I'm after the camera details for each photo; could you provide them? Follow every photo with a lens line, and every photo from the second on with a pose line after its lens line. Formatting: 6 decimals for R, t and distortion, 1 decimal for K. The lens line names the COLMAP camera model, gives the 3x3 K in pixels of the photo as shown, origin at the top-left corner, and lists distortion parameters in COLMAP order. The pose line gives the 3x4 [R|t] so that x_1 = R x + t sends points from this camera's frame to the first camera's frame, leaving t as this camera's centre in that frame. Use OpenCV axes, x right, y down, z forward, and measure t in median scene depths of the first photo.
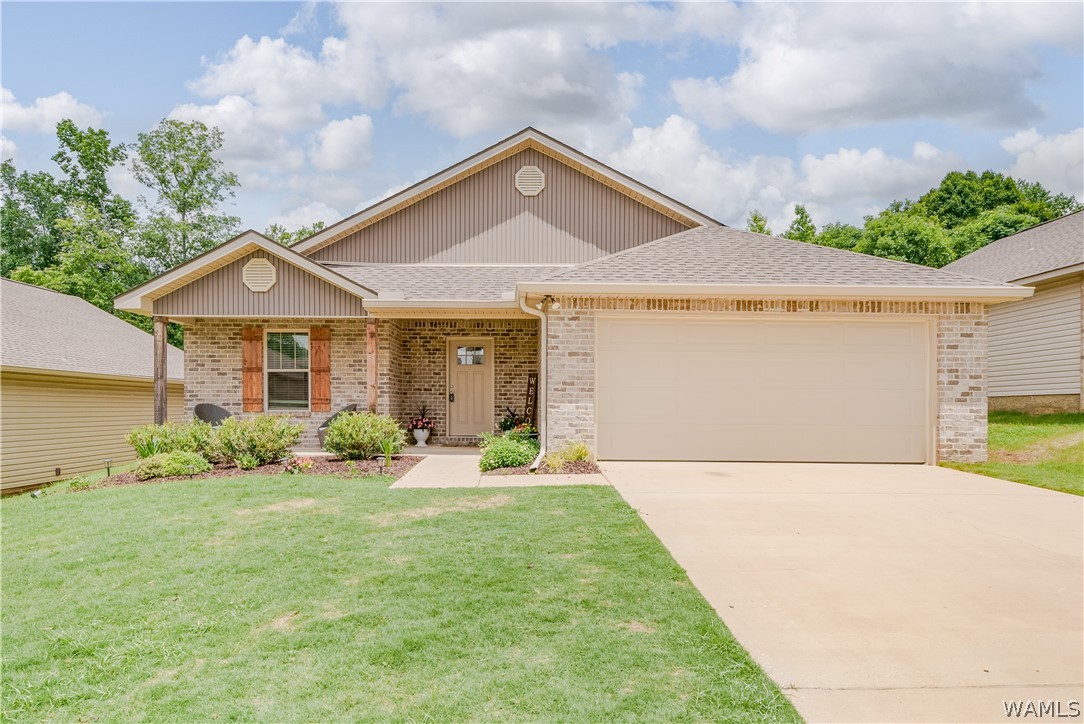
lens RADIAL K [[719.9, 0, 499.1], [0, 719.9, 430.5], [0, 0, 1]] dist [-0.004288, 0.000522]
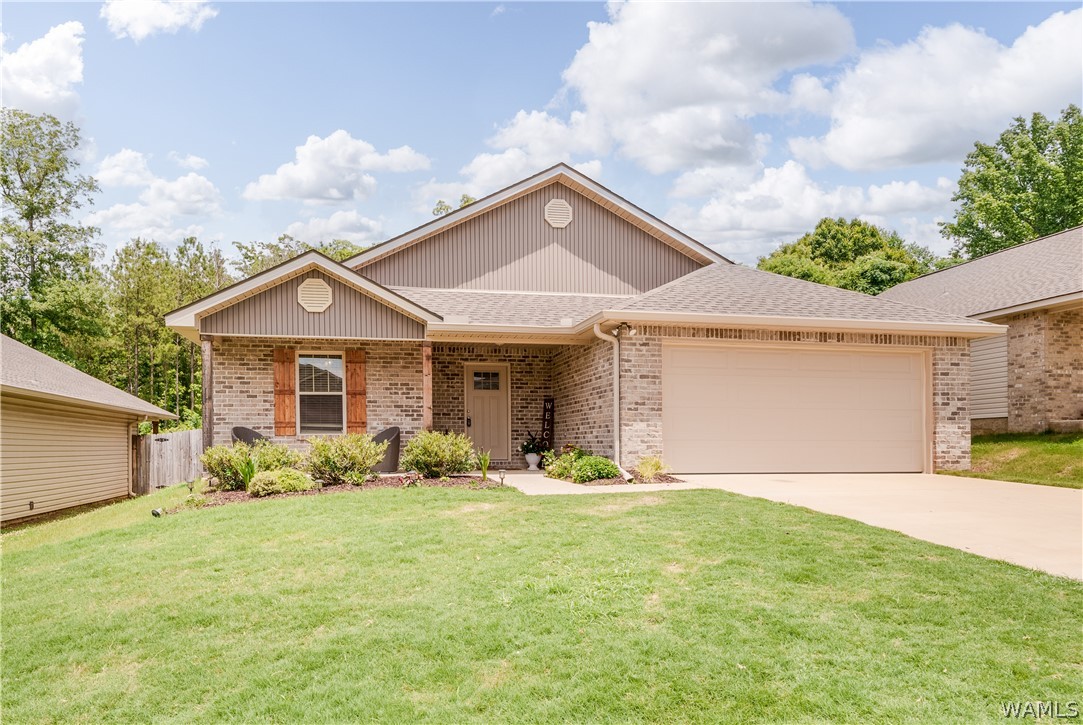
lens RADIAL K [[752.8, 0, 541.9], [0, 752.8, 468.2], [0, 0, 1]] dist [-0.001051, 0.001644]
pose [[0.979757, -0.014113, 0.199691, -0.205780], [0.013962, 0.999900, 0.002164, 0.020886], [-0.199702, 0.000668, 0.979857, -0.068439]]
